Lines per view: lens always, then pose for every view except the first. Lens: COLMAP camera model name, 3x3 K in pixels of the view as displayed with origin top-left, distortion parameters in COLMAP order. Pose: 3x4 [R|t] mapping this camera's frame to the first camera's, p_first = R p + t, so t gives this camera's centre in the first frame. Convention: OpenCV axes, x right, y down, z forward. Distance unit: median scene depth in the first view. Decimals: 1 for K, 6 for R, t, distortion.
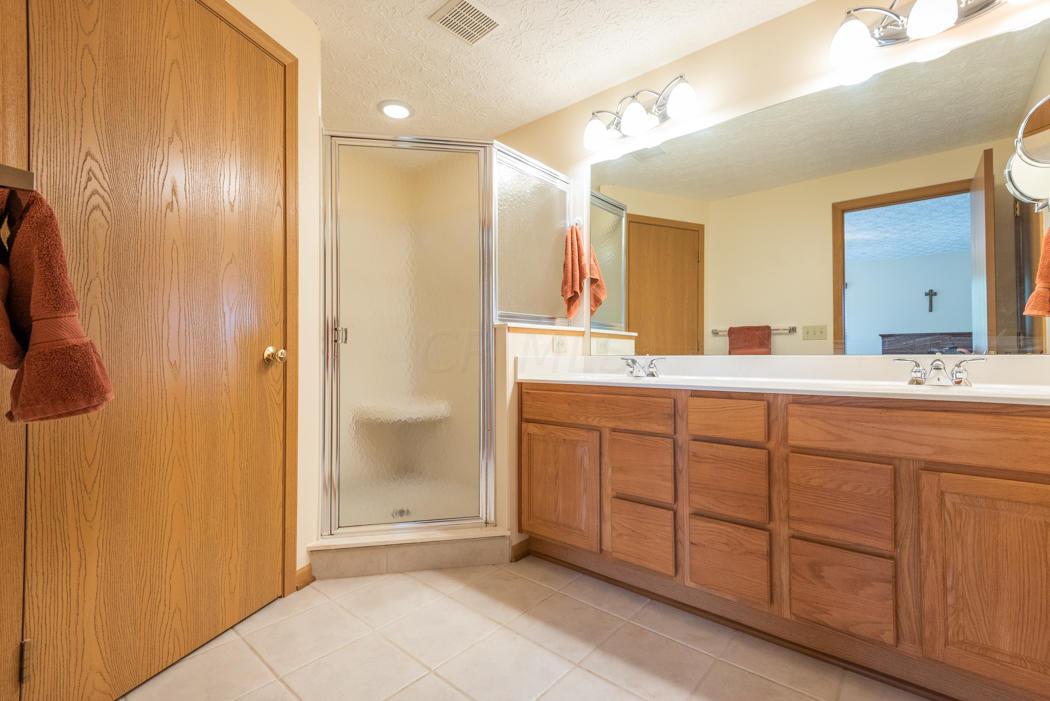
lens RADIAL K [[473.6, 0, 522.5], [0, 473.6, 352.9], [0, 0, 1]] dist [0.009050, 0.000043]
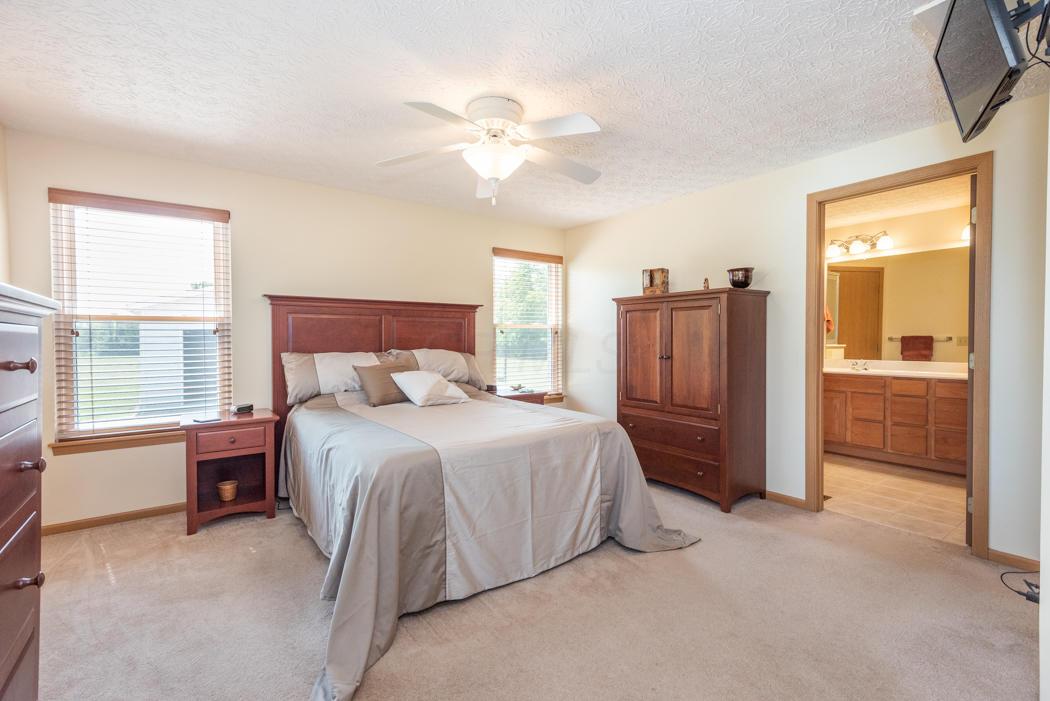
lens RADIAL K [[473.6, 0, 526.3], [0, 473.6, 356.8], [0, 0, 1]] dist [0.009050, 0.000043]
pose [[0.973137, 0.001733, -0.230219, -0.868006], [0.008361, 0.999046, 0.042864, -0.138378], [0.230074, -0.043638, 0.972194, -1.731179]]
